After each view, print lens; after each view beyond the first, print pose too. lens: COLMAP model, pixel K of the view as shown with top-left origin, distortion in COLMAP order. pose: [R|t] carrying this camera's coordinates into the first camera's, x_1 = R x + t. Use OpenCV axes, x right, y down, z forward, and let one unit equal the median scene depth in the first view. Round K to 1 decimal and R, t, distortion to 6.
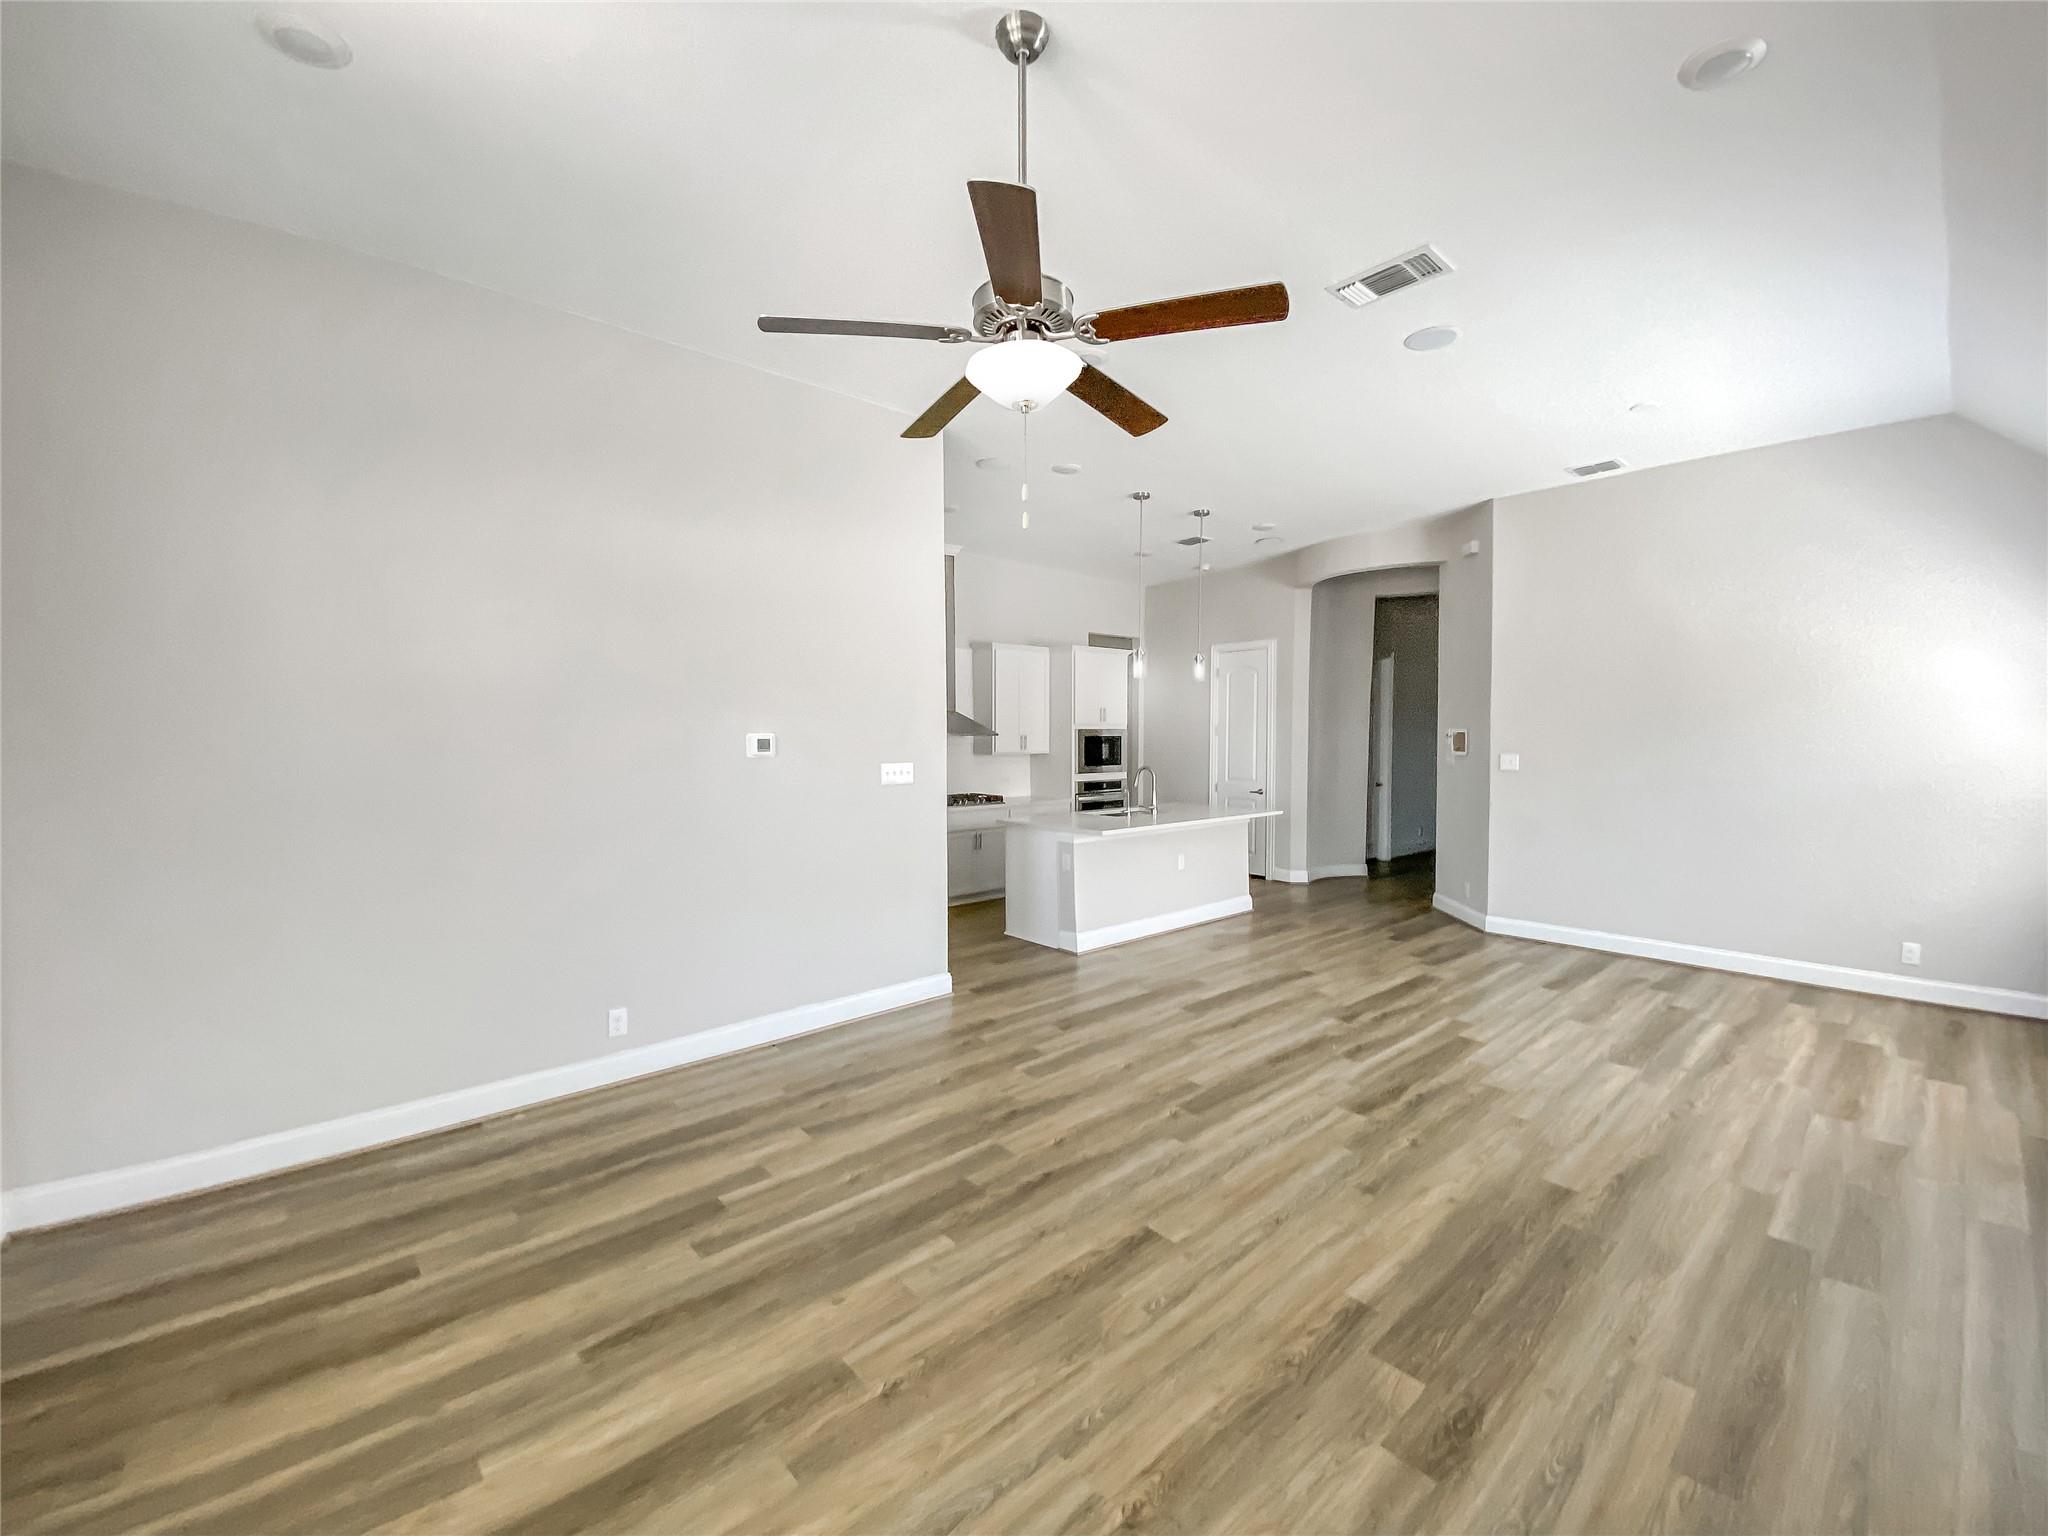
lens RADIAL K [[832.6, 0, 1022.8], [0, 832.6, 770.9], [0, 0, 1]] dist [0.023606, -0.019390]
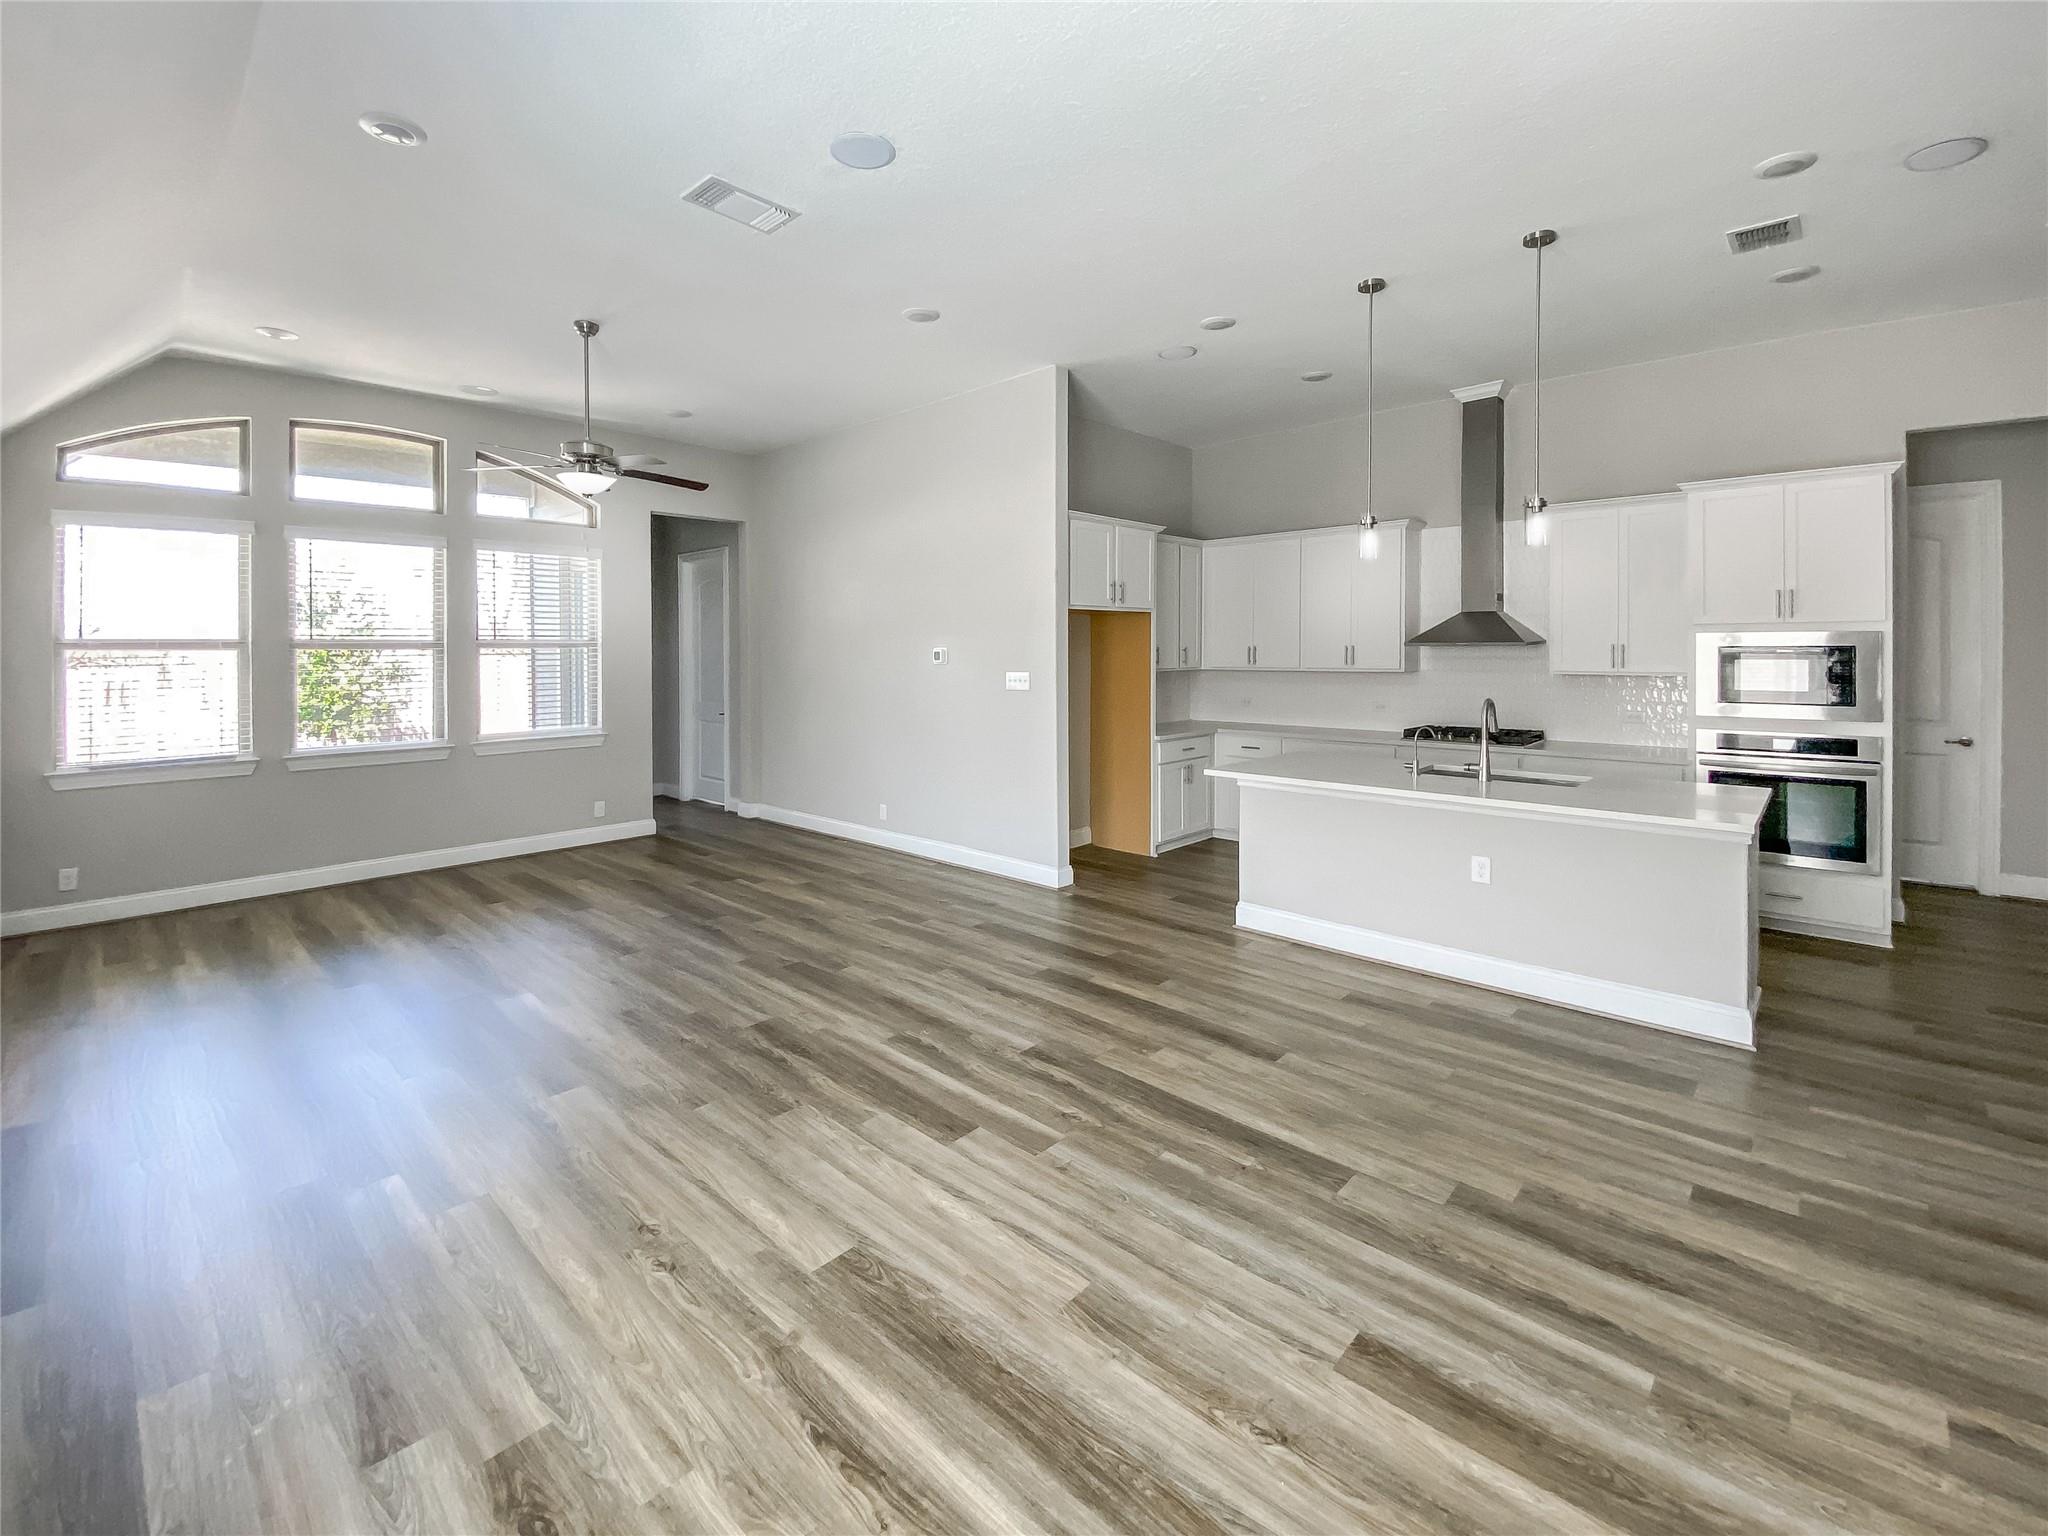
lens RADIAL K [[866.6, 0, 1014.4], [0, 866.6, 669.0], [0, 0, 1]] dist [0.029334, -0.021913]
pose [[0.089078, 0.023929, -0.995737, 1.174389], [-0.038147, 0.999060, 0.020596, -0.042016], [0.995294, 0.036149, 0.089907, 0.963126]]
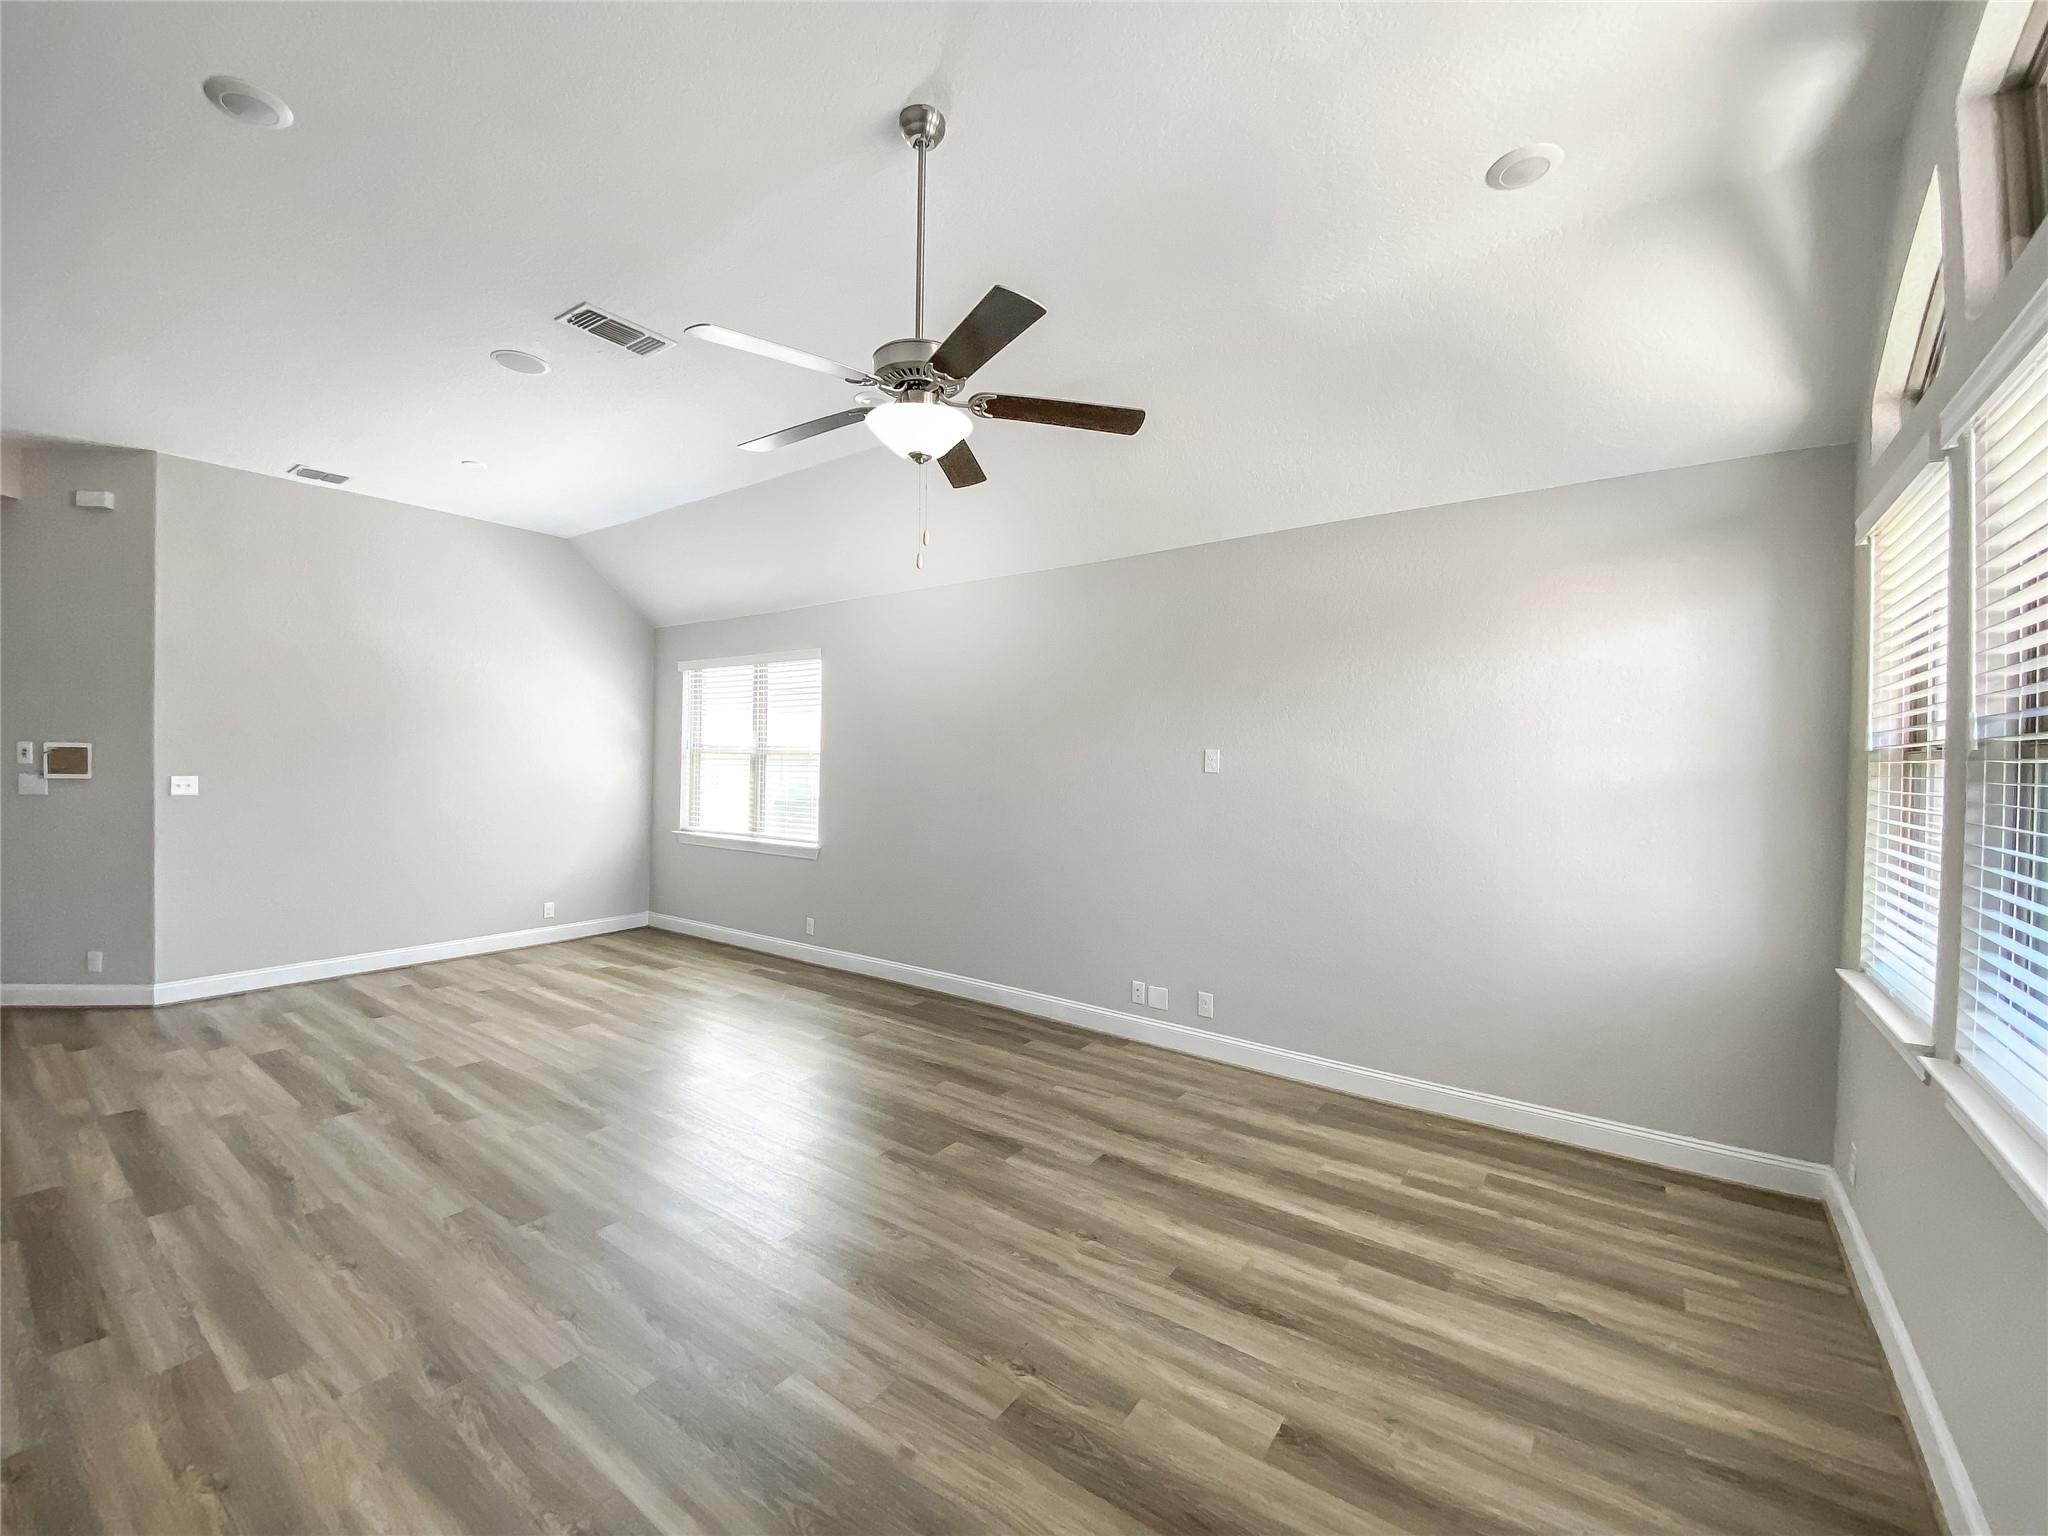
lens RADIAL K [[832.6, 0, 1022.8], [0, 832.6, 770.9], [0, 0, 1]] dist [0.023606, -0.019390]
pose [[-0.212807, -0.013779, 0.976997, -0.558136], [0.032746, 0.999238, 0.021226, -0.022998], [-0.976545, 0.036509, -0.212194, 0.563204]]
